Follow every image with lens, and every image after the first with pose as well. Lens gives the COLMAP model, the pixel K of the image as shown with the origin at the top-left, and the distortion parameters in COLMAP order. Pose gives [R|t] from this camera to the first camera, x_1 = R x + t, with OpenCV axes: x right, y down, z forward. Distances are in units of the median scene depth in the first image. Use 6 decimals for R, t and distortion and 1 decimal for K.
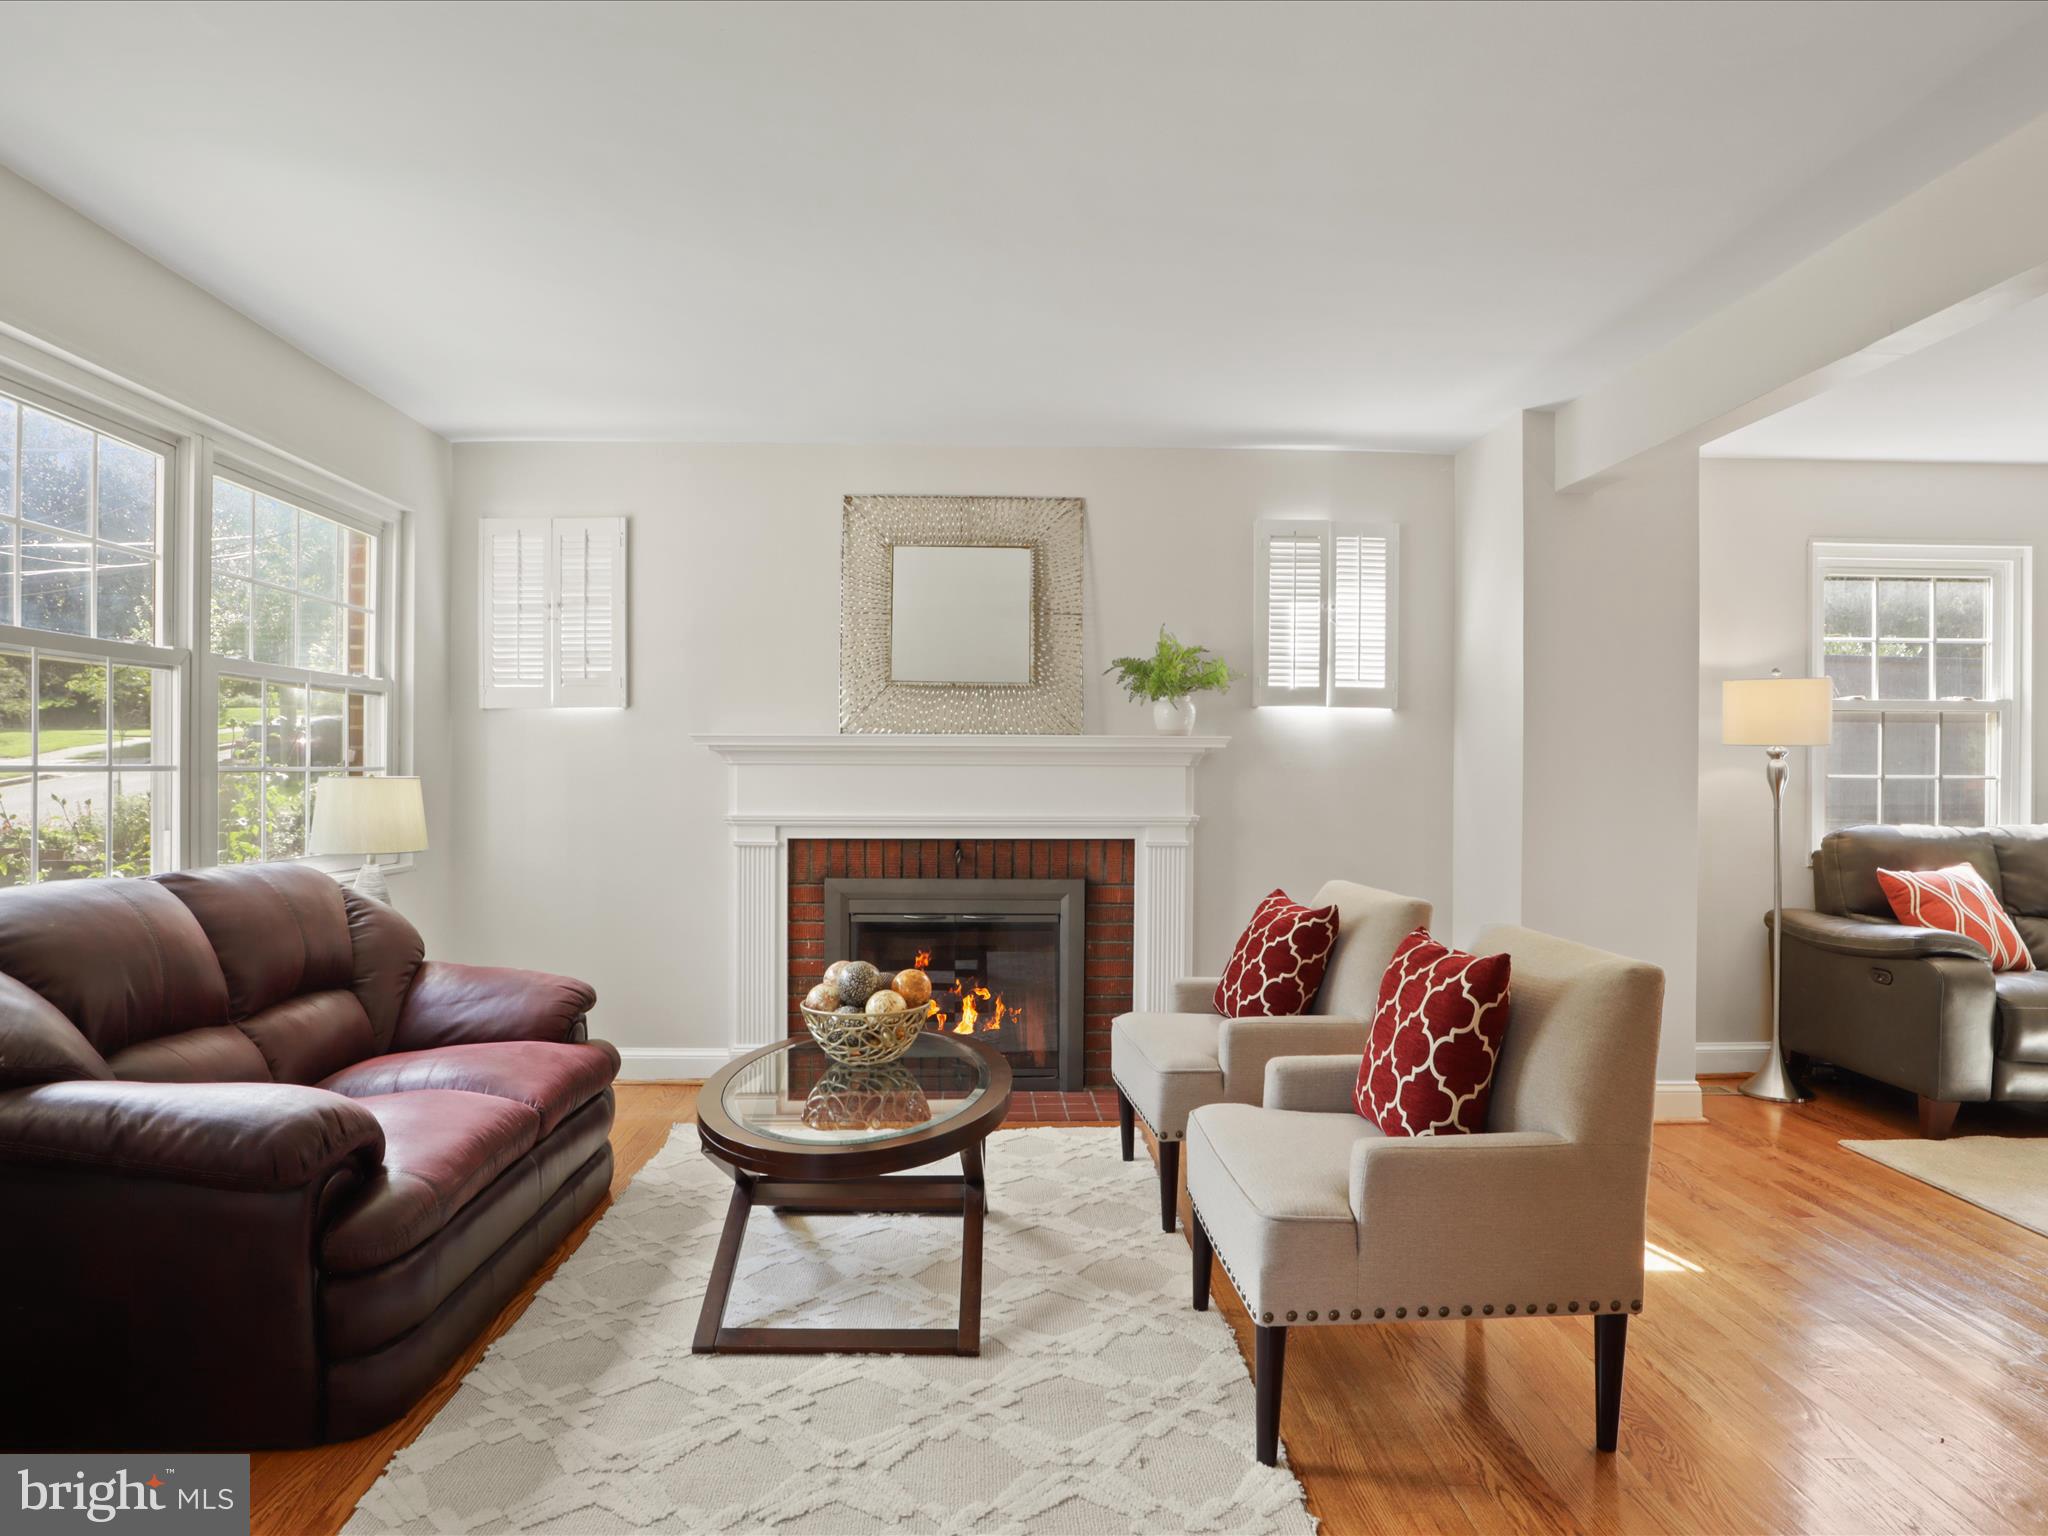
lens RADIAL K [[1169.8, 0, 1029.8], [0, 1169.8, 757.4], [0, 0, 1]] dist [-0.032087, 0.009271]
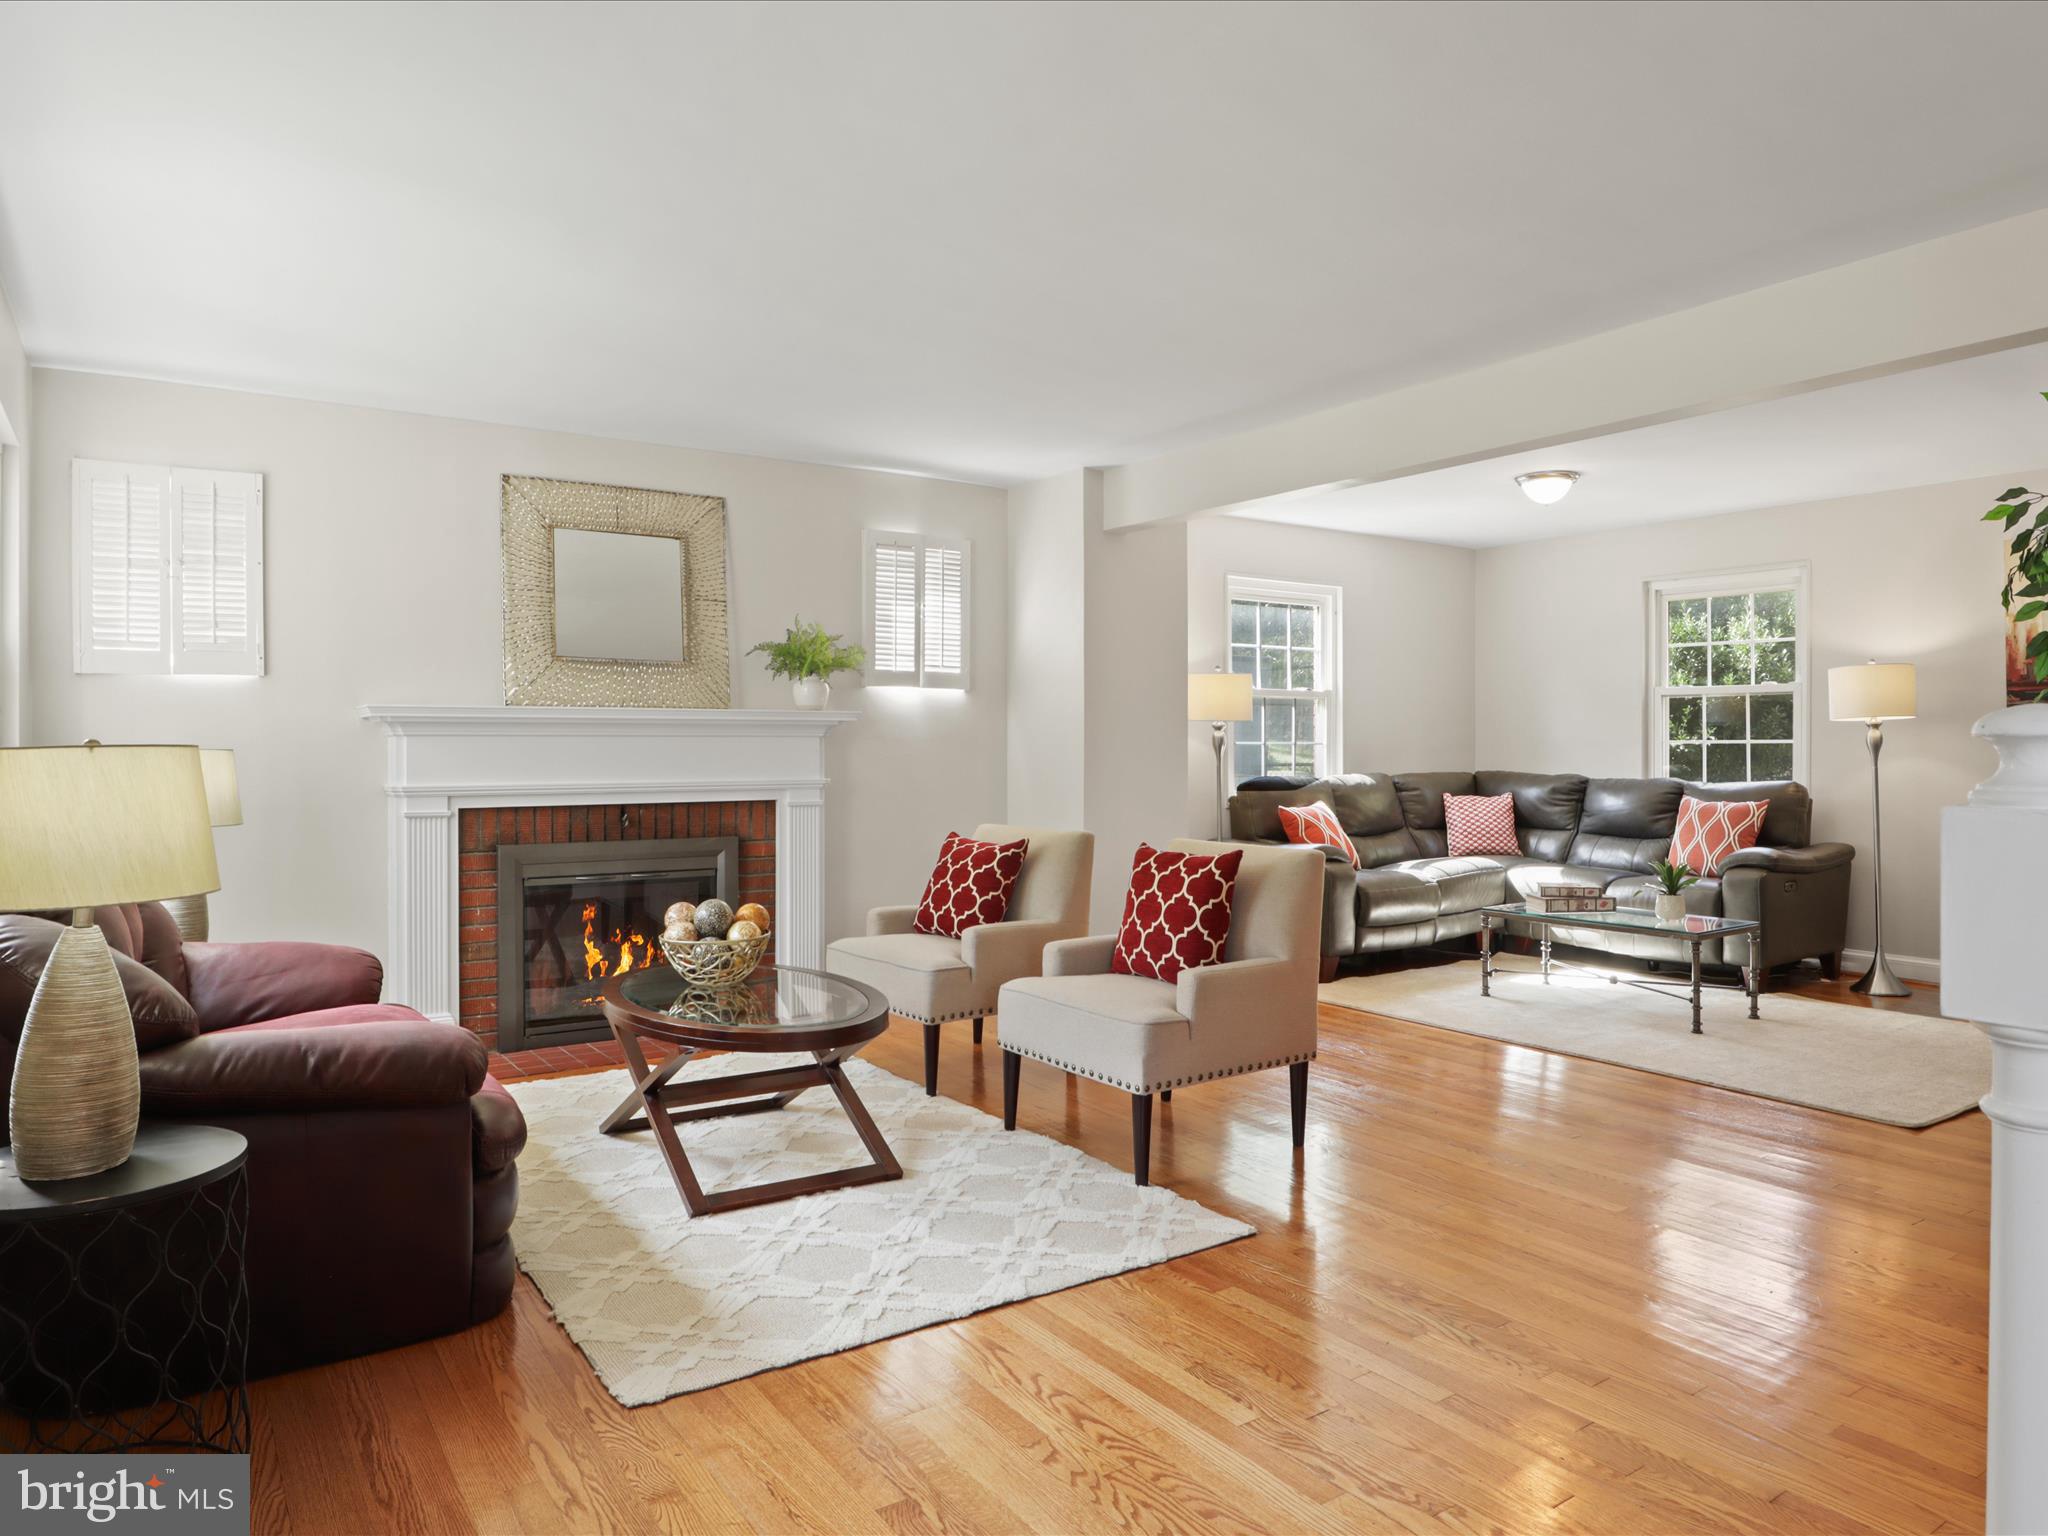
lens RADIAL K [[1354.3, 0, 794.1], [0, 1354.3, 725.0], [0, 0, 1]] dist [-0.020730, -0.002123]
pose [[0.882033, 0.002995, 0.471178, -0.527846], [-0.000244, 0.999983, -0.005900, 0.004049], [-0.471187, 0.005089, 0.882018, -0.184292]]
